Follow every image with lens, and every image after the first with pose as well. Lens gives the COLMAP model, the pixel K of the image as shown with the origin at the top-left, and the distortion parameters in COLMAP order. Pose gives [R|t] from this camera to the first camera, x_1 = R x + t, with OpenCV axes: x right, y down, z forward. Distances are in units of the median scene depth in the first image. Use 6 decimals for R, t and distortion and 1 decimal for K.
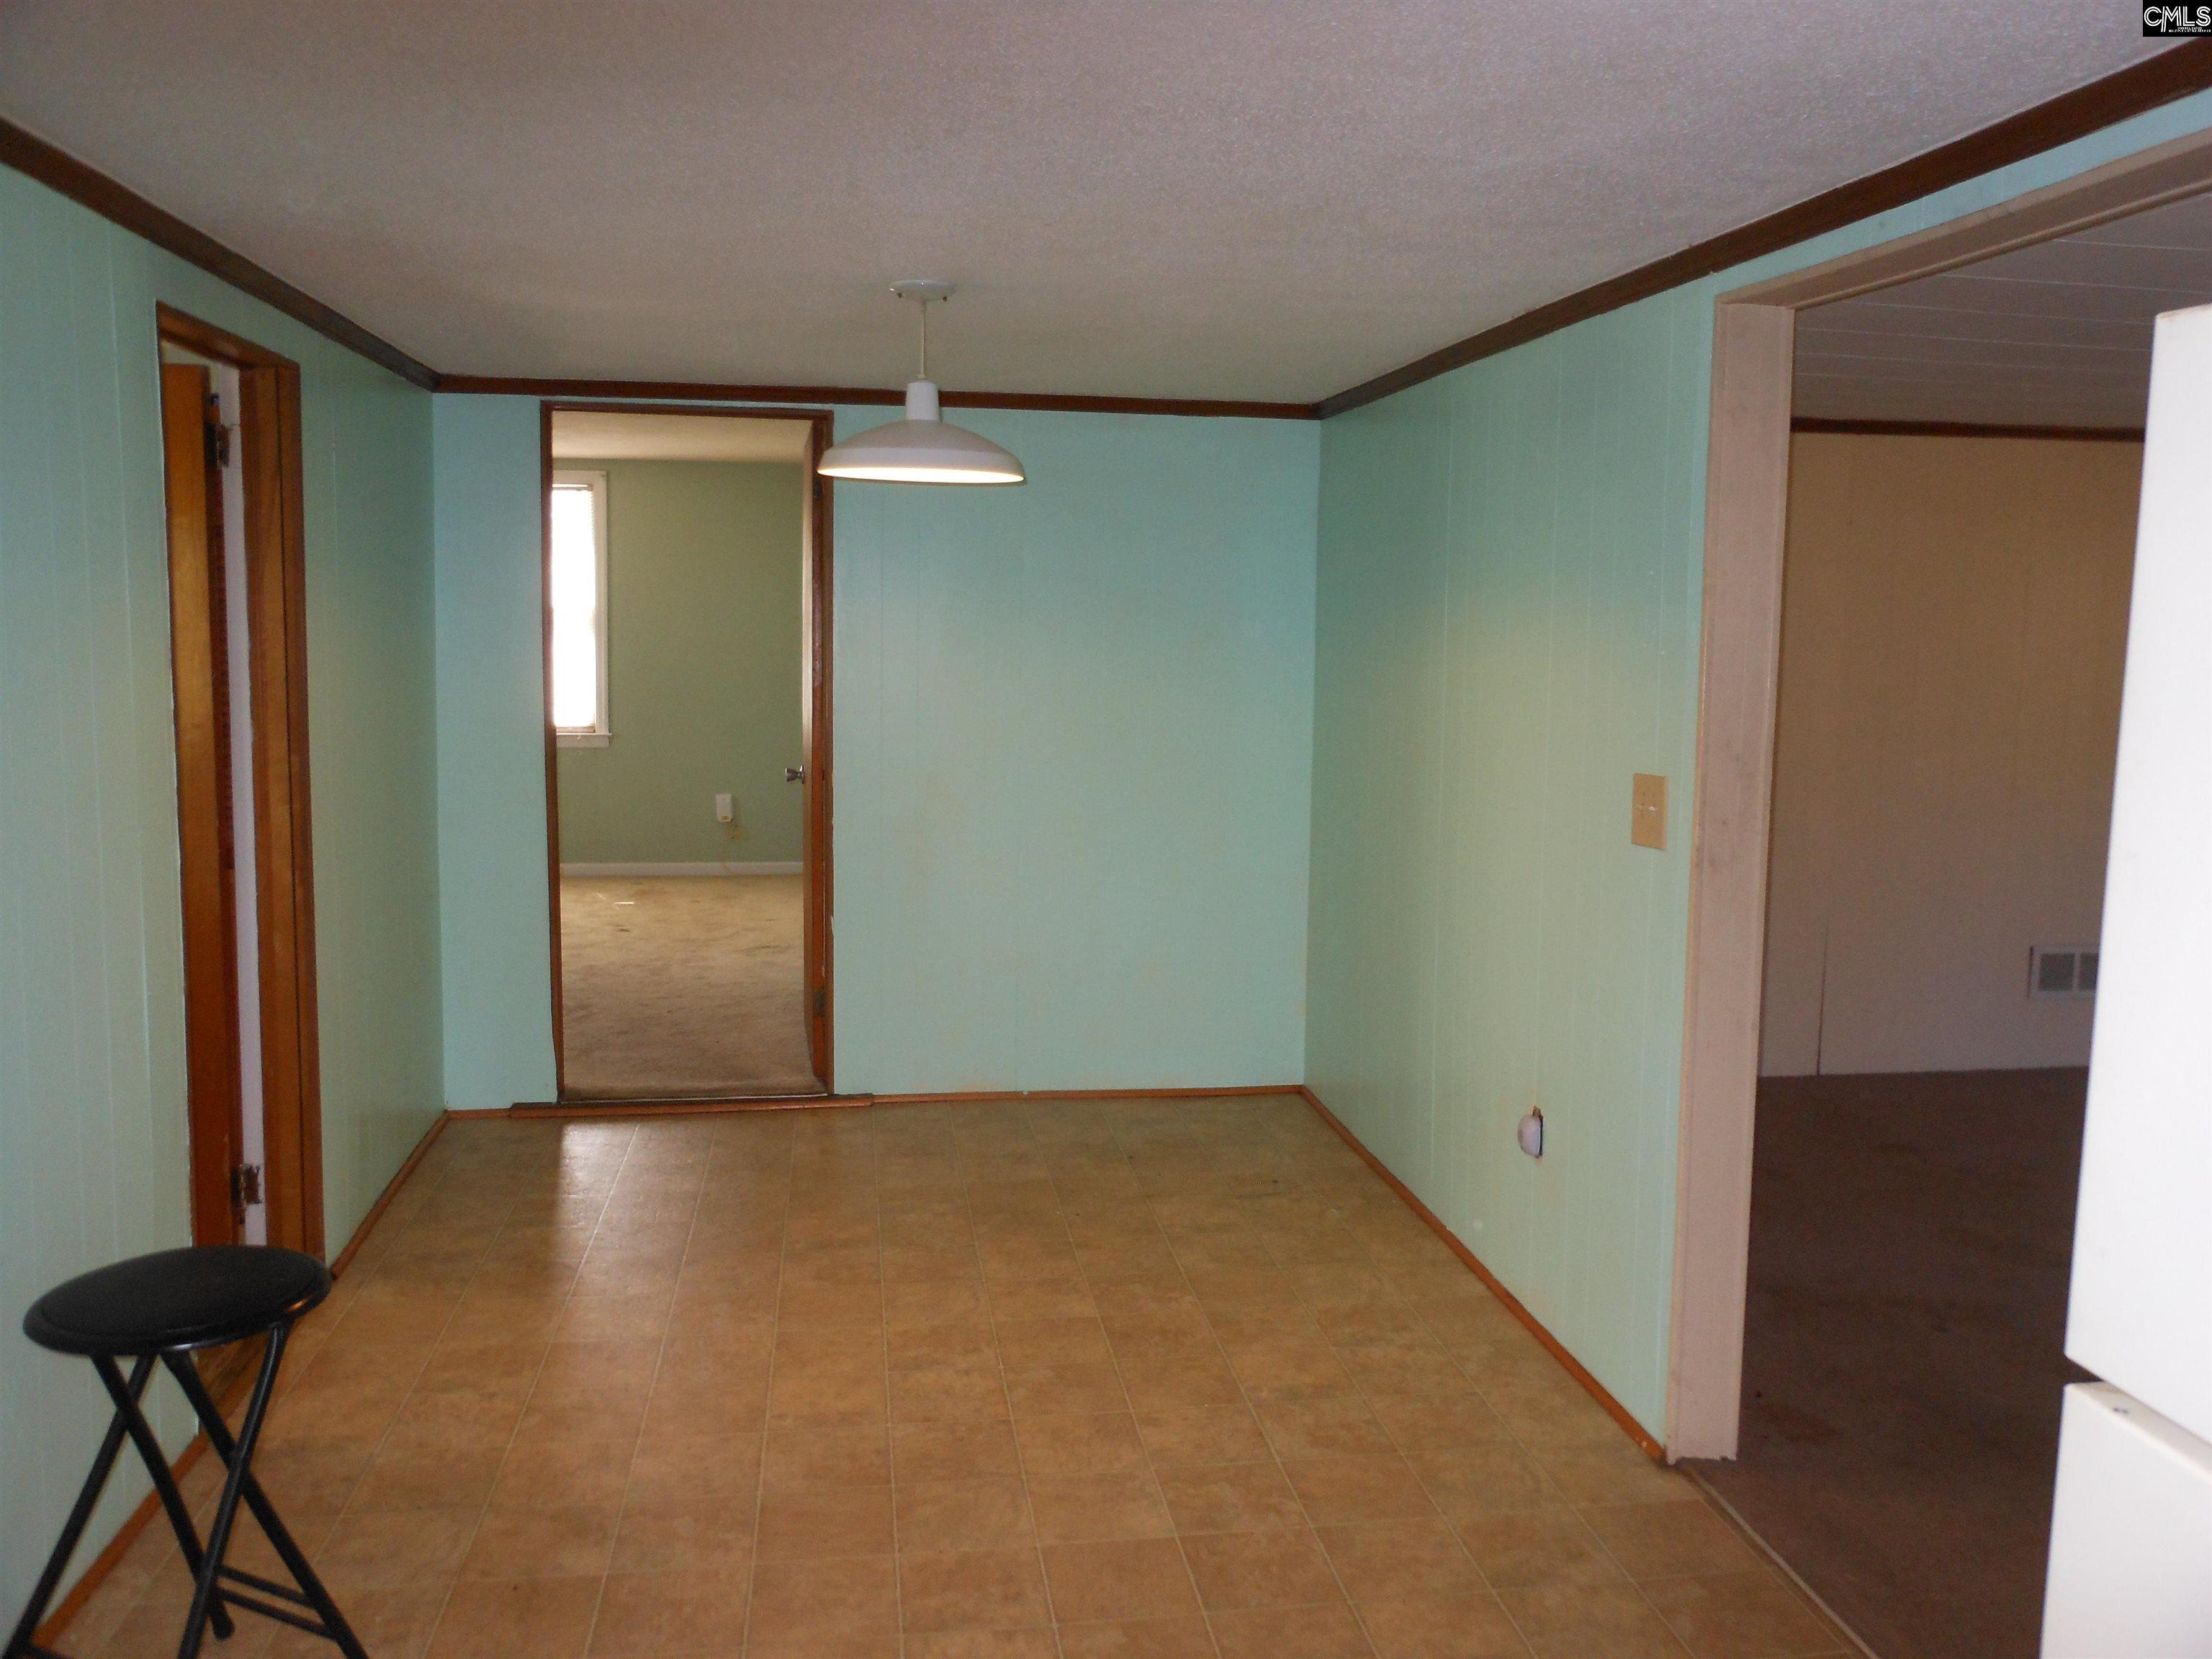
lens RADIAL K [[1775.0, 0, 1112.7], [0, 1775.0, 814.6], [0, 0, 1]] dist [0.006267, -0.004960]
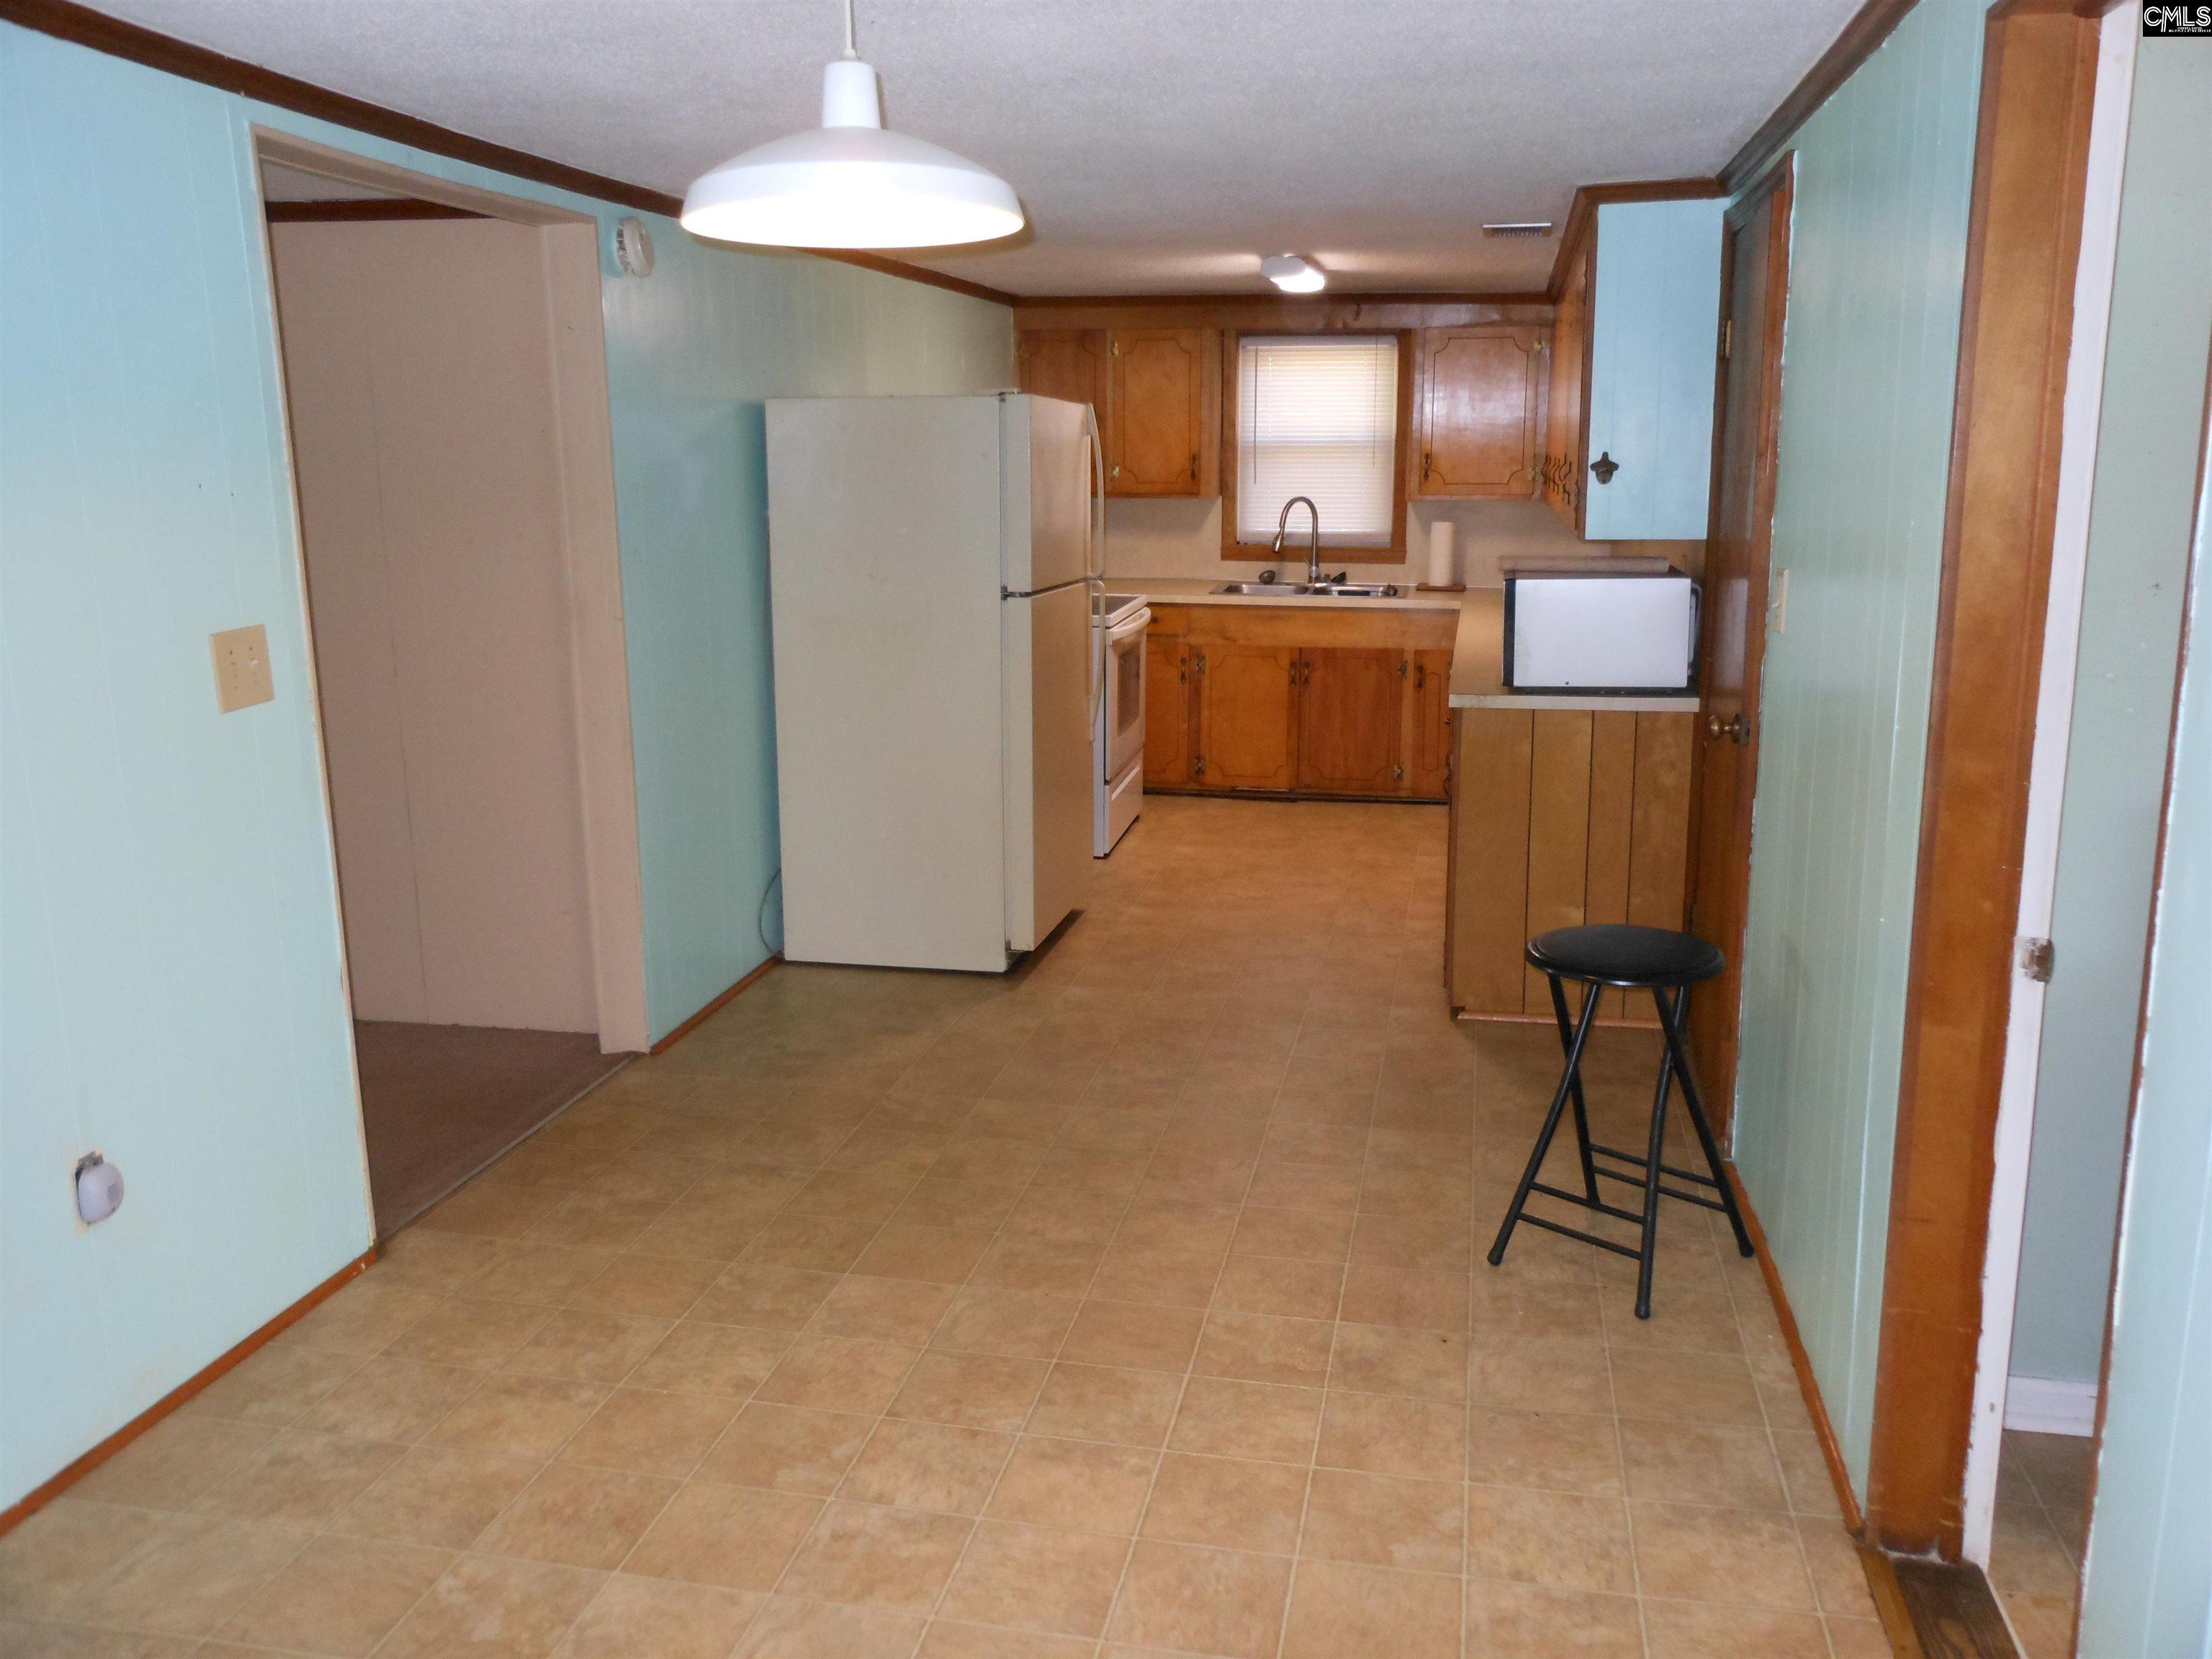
lens RADIAL K [[1775.0, 0, 1097.9], [0, 1775.0, 819.4], [0, 0, 1]] dist [0.006267, -0.004960]
pose [[-0.935344, -0.070507, 0.346642, -0.448547], [0.044120, 0.949031, 0.312079, -0.199509], [-0.350978, 0.307195, -0.884560, 1.710087]]
